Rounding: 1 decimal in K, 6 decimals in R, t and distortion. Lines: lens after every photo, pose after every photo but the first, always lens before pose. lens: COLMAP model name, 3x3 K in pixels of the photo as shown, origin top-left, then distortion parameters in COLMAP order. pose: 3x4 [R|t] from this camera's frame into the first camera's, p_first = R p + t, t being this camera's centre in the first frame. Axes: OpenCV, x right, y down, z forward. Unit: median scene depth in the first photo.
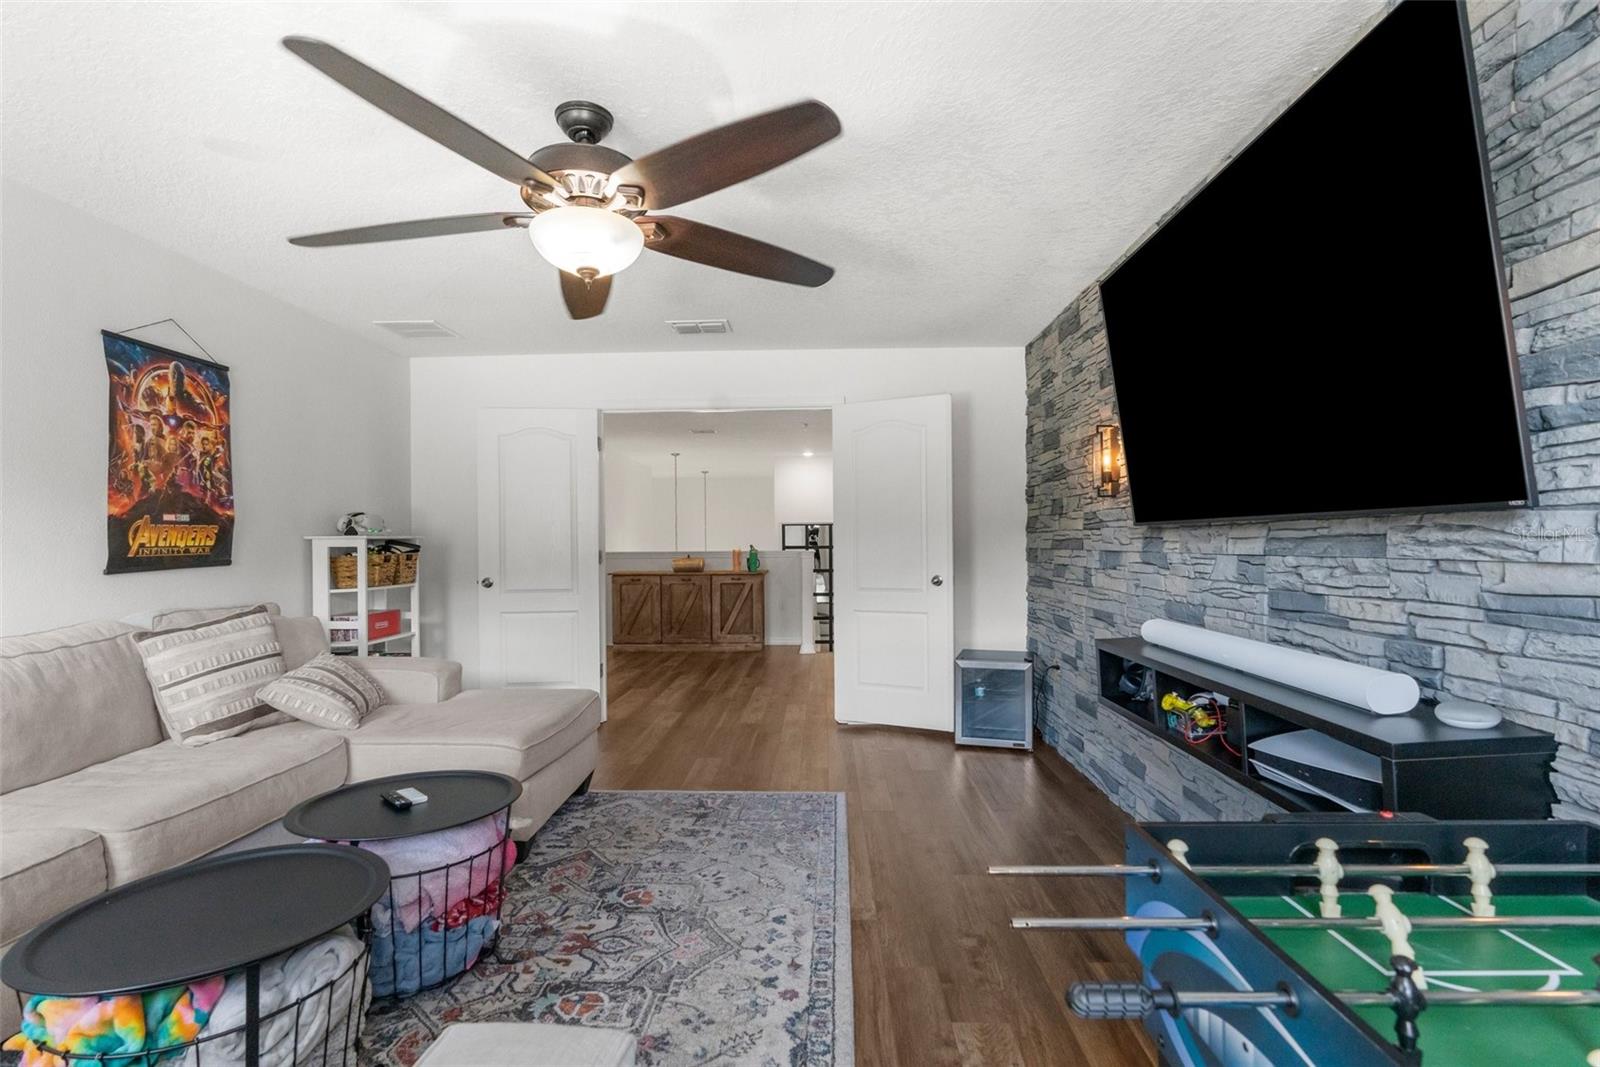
lens RADIAL K [[743.6, 0, 802.0], [0, 743.6, 533.0], [0, 0, 1]] dist [-0.014494, 0.005275]
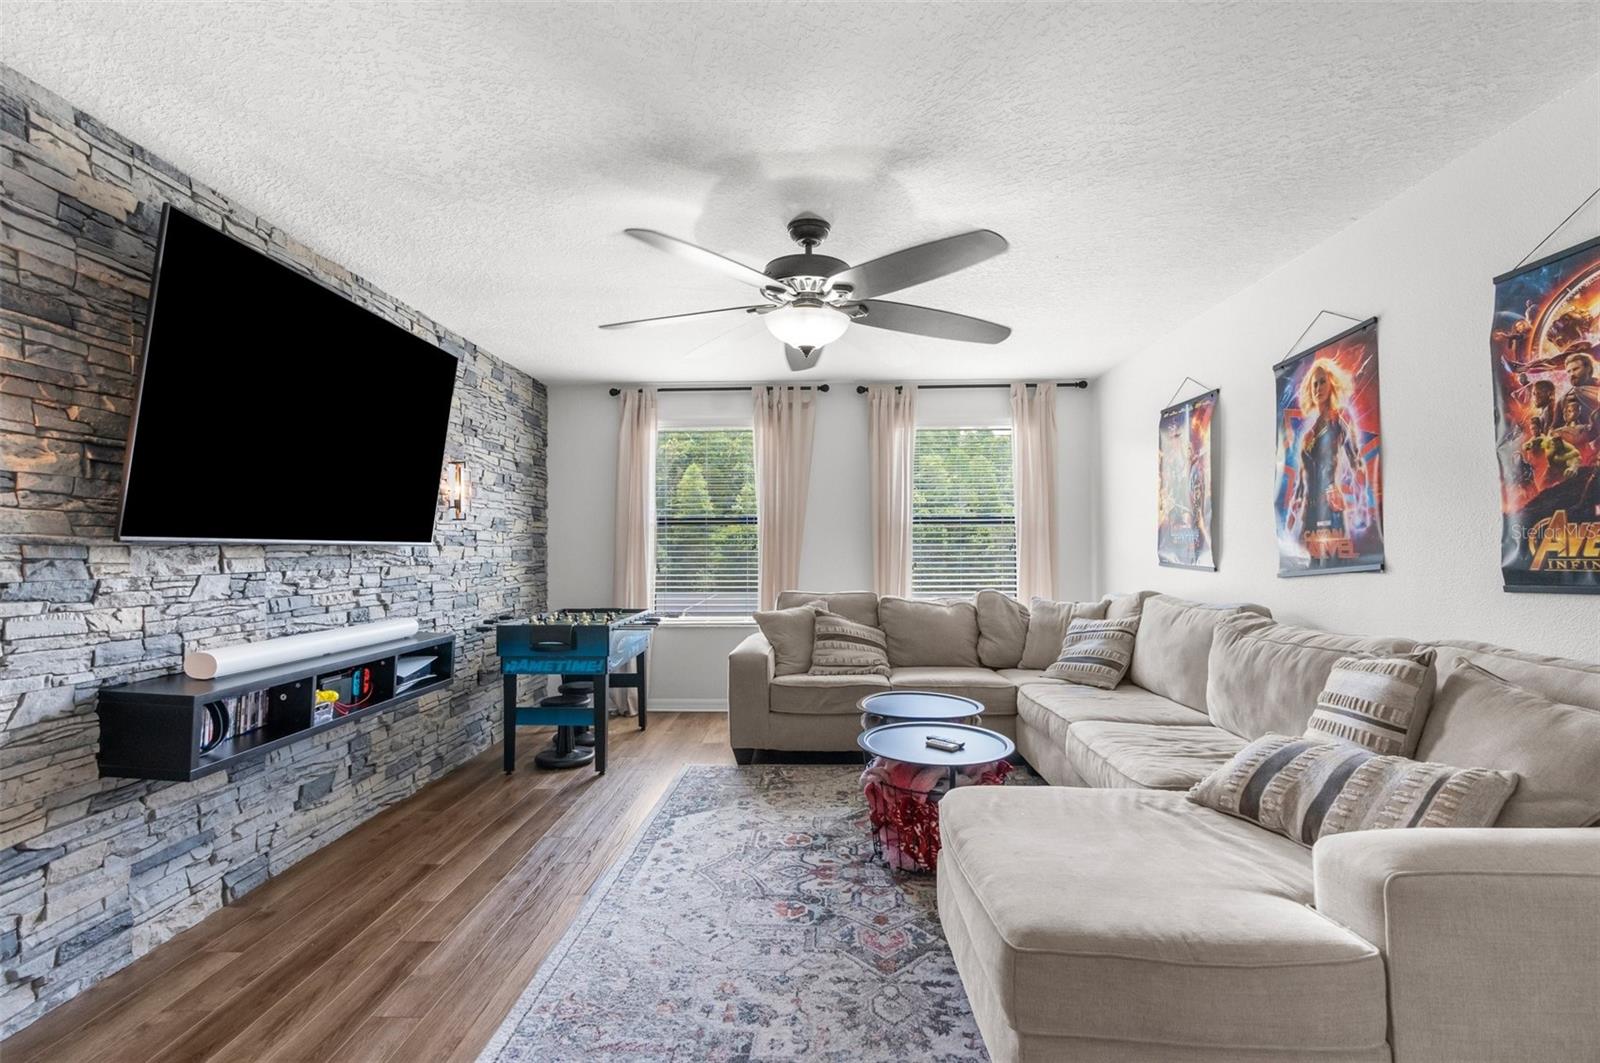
lens RADIAL K [[743.6, 0, 808.3], [0, 743.6, 529.2], [0, 0, 1]] dist [-0.014494, 0.005275]
pose [[-0.999884, 0.009731, -0.011675, -0.214322], [0.010192, 0.999142, -0.040130, 0.014992], [0.011275, -0.040244, -0.999126, 1.824215]]
